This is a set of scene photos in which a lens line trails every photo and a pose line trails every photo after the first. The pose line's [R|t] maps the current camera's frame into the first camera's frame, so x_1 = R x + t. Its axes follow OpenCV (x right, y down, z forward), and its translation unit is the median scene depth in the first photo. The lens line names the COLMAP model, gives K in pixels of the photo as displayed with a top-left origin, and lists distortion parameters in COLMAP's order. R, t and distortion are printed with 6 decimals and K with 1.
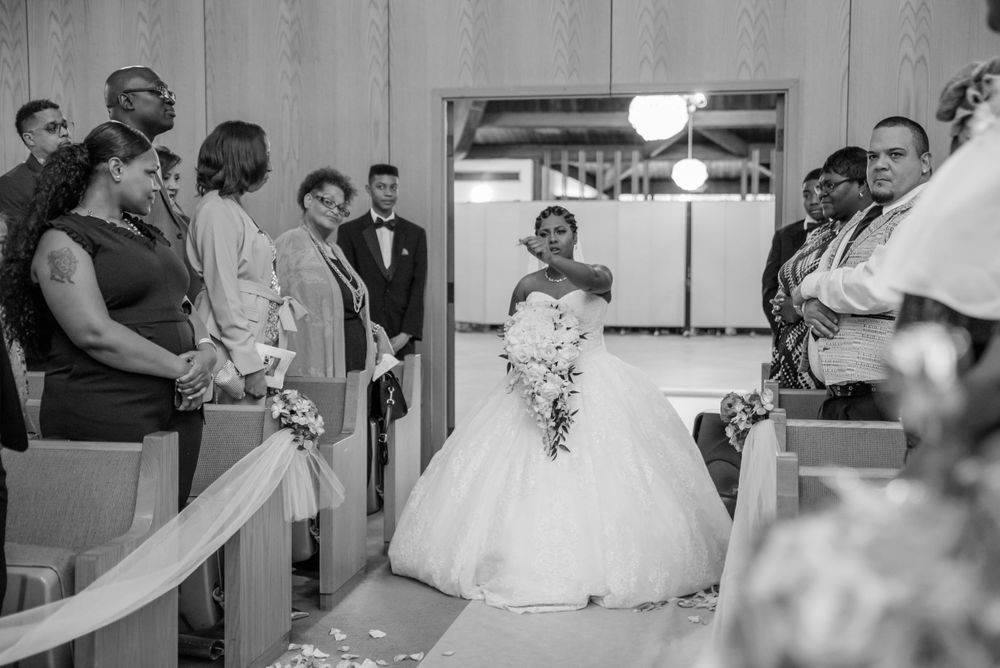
lens RADIAL K [[1406.1, 0, 499.9], [0, 1406.1, 334.4], [0, 0, 1]] dist [0.102119, 0.017155]
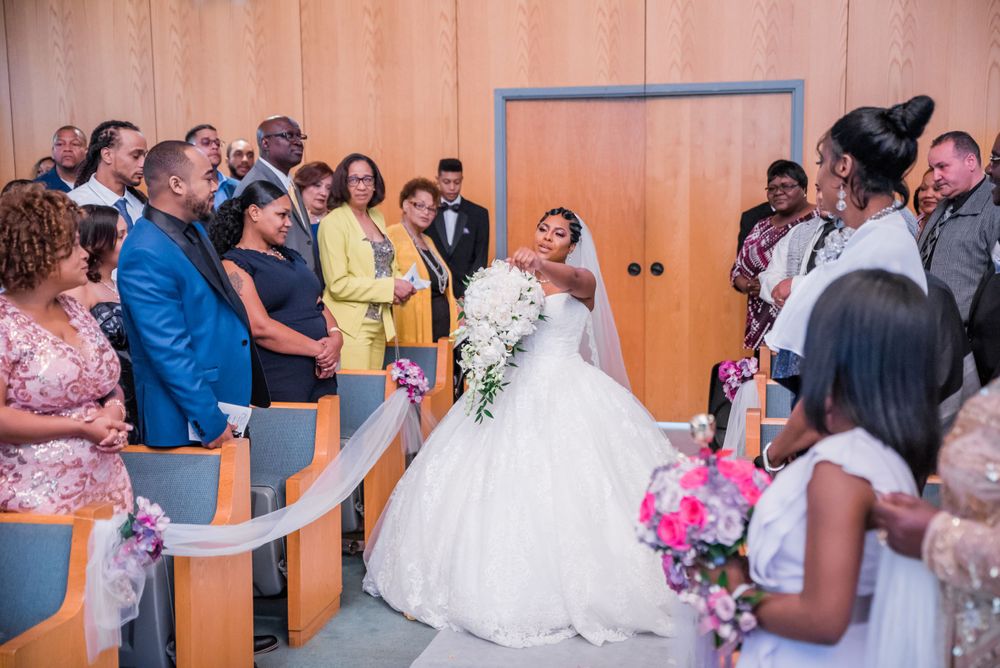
lens RADIAL K [[1469.5, 0, 498.6], [0, 1469.5, 335.7], [0, 0, 1]] dist [0.141726, 0.036546]
pose [[0.999497, -0.008280, -0.030622, -0.008187], [0.010006, 0.998344, 0.056647, -0.039075], [0.030102, -0.056924, 0.997925, -0.258898]]
